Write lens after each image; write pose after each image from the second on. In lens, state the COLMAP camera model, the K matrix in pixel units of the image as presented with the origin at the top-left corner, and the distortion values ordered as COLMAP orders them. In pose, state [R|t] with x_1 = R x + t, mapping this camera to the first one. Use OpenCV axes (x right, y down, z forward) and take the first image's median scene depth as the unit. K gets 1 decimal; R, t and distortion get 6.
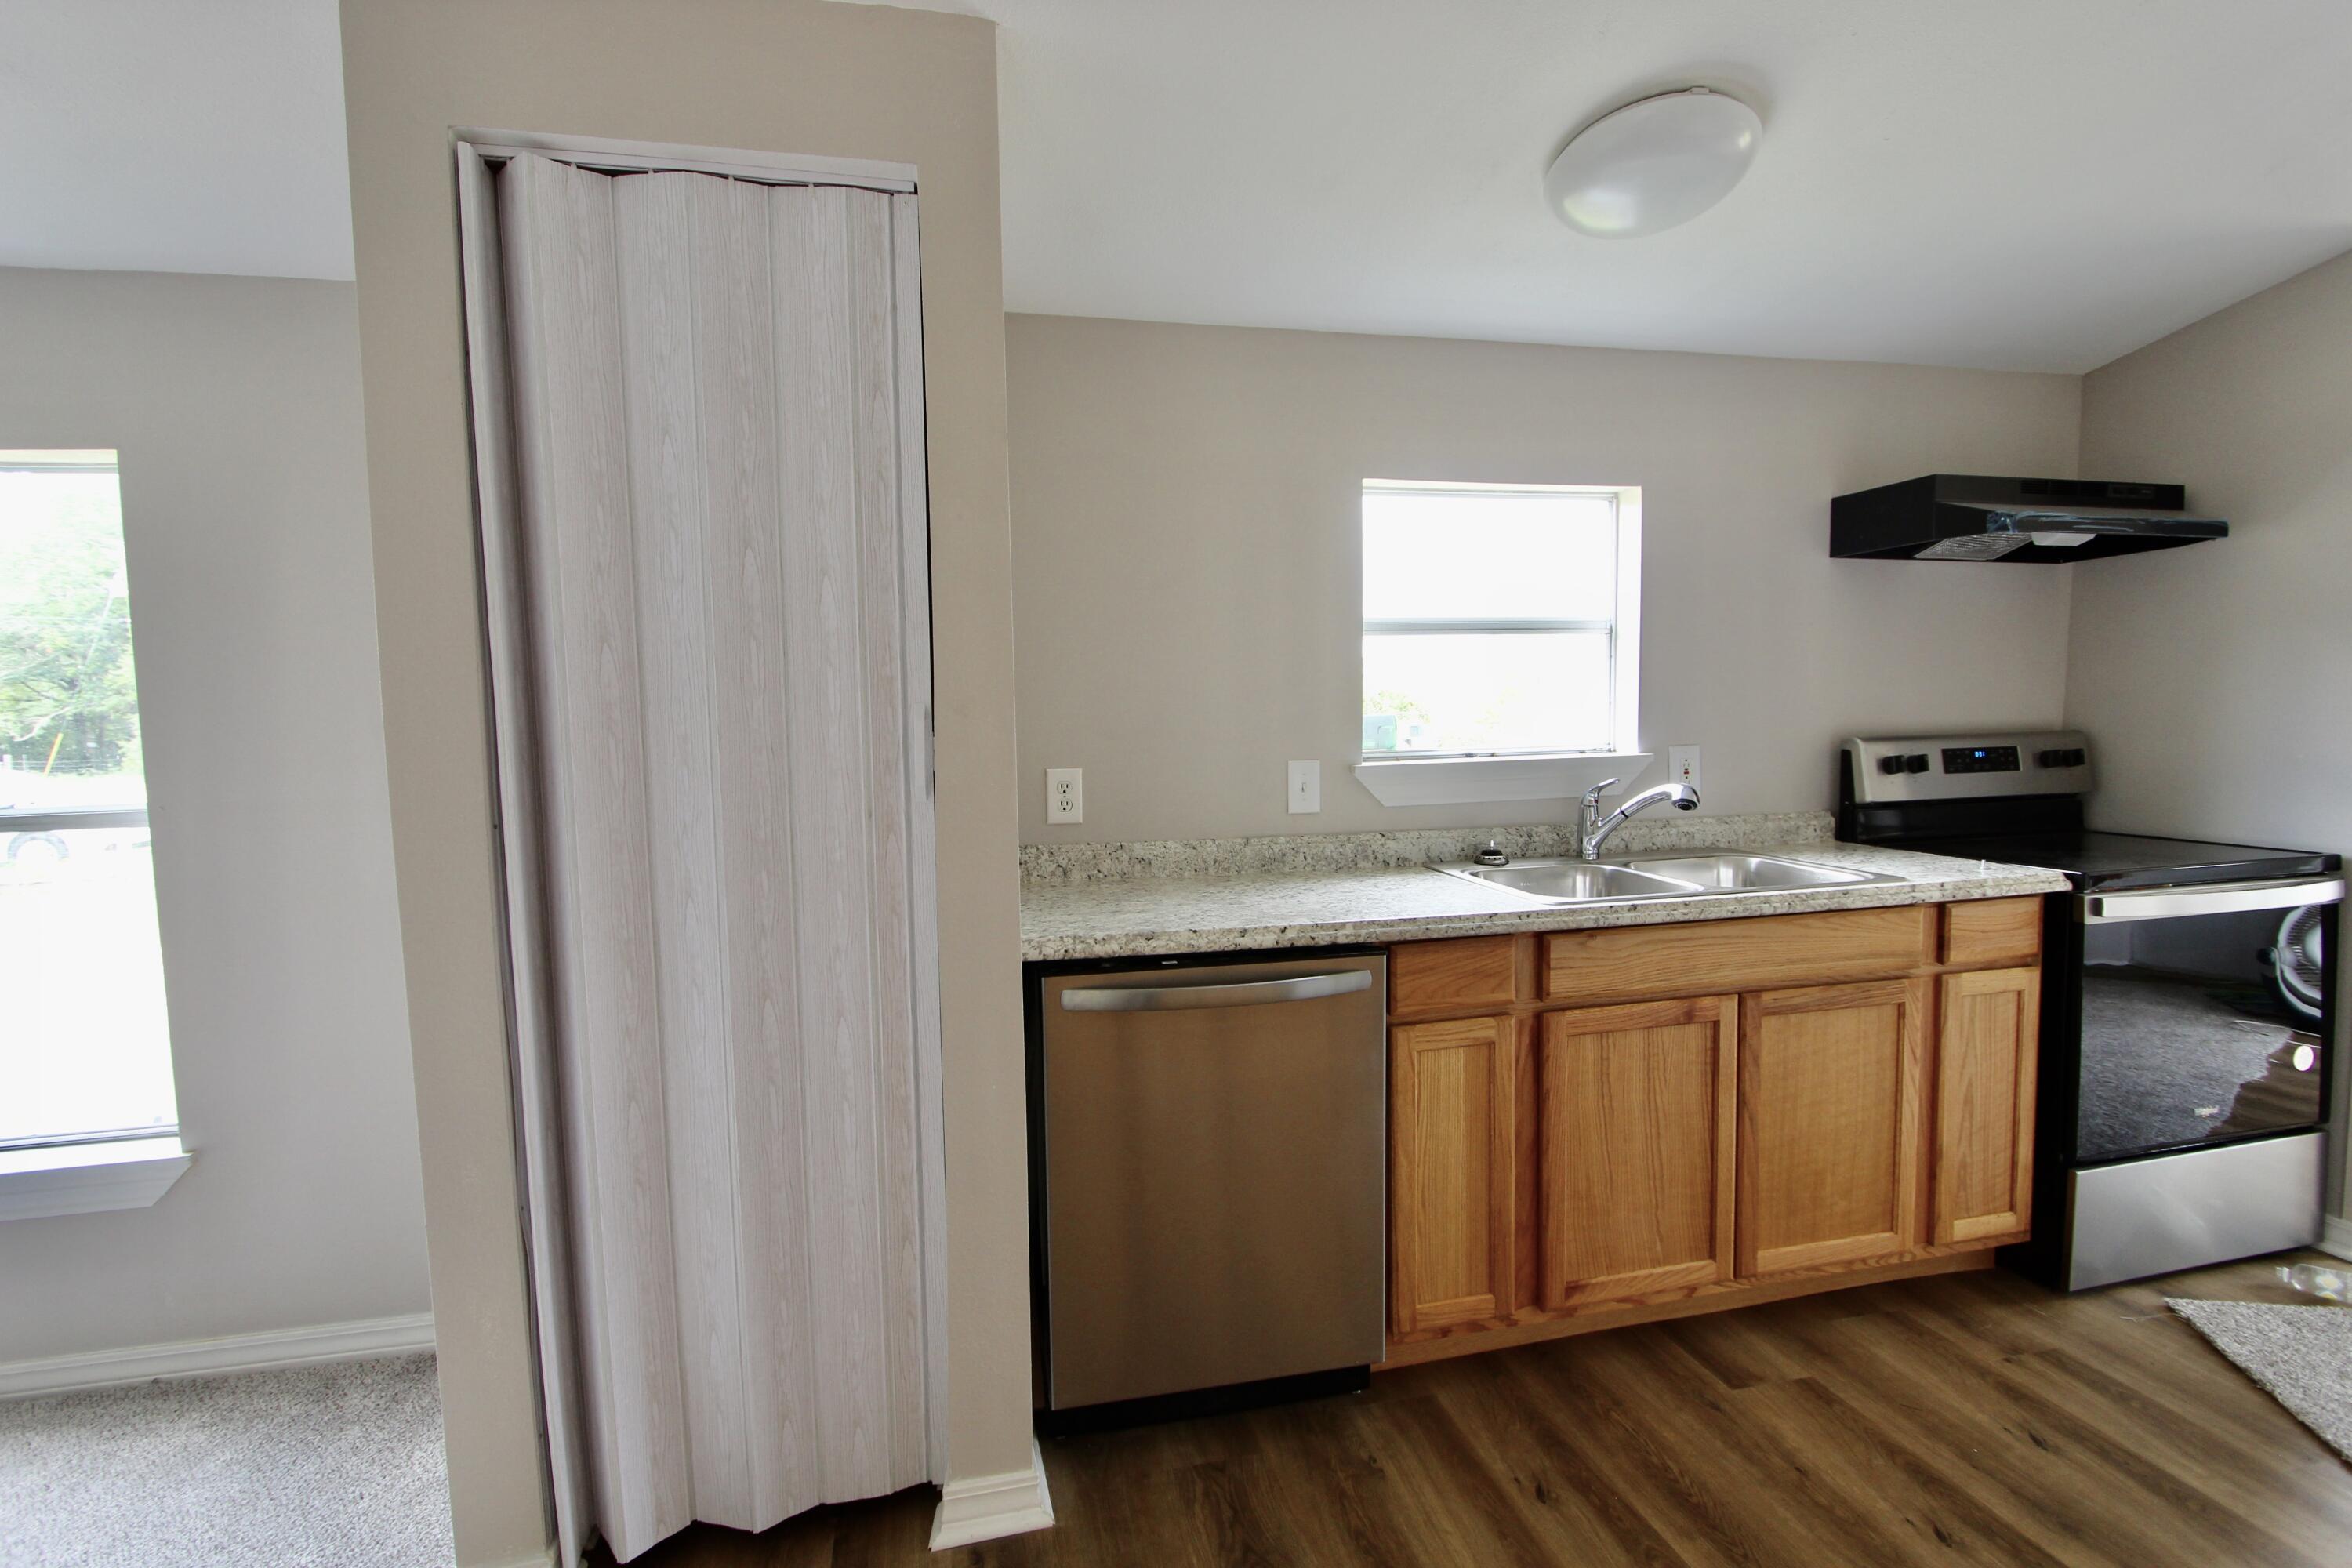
lens RADIAL K [[1094.5, 0, 1179.0], [0, 1094.5, 793.9], [0, 0, 1]] dist [-0.013662, 0.001671]
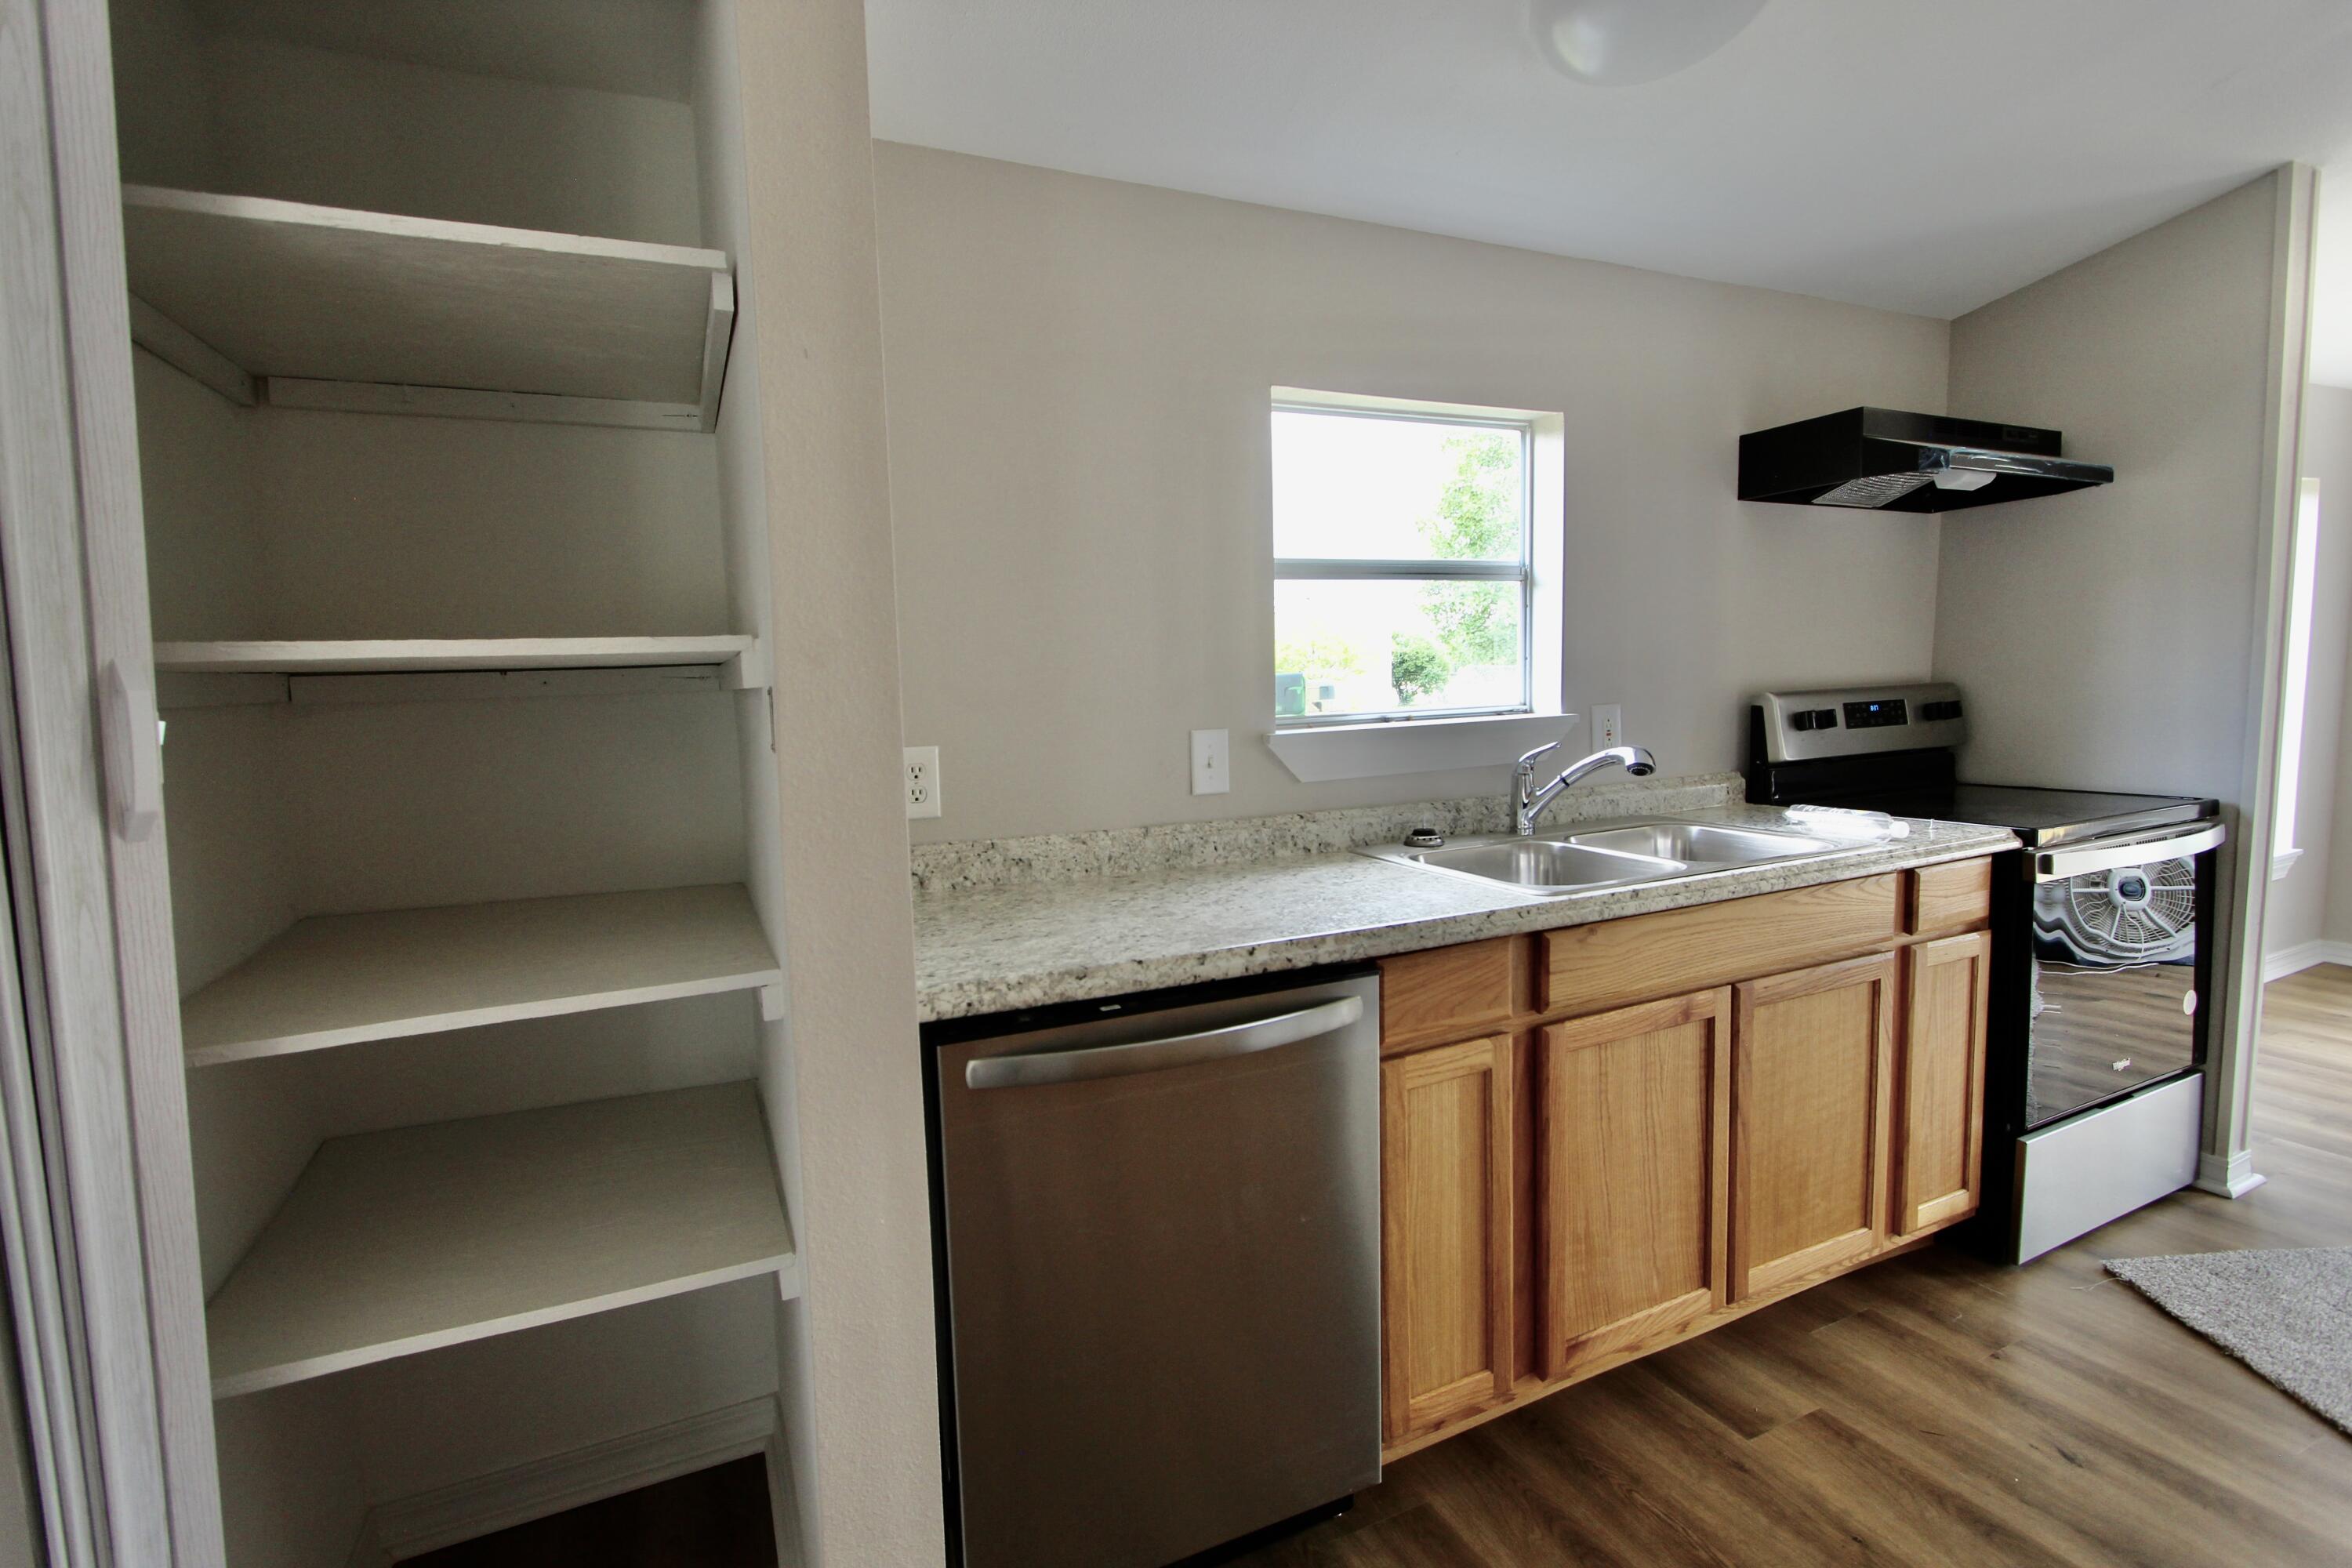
lens RADIAL K [[1094.5, 0, 1178.5], [0, 1094.5, 786.8], [0, 0, 1]] dist [-0.013662, 0.001671]
pose [[0.977734, -0.034019, 0.207074, -0.091574], [0.030802, 0.999350, 0.018740, -0.004617], [-0.207577, -0.011945, 0.978146, 0.230795]]
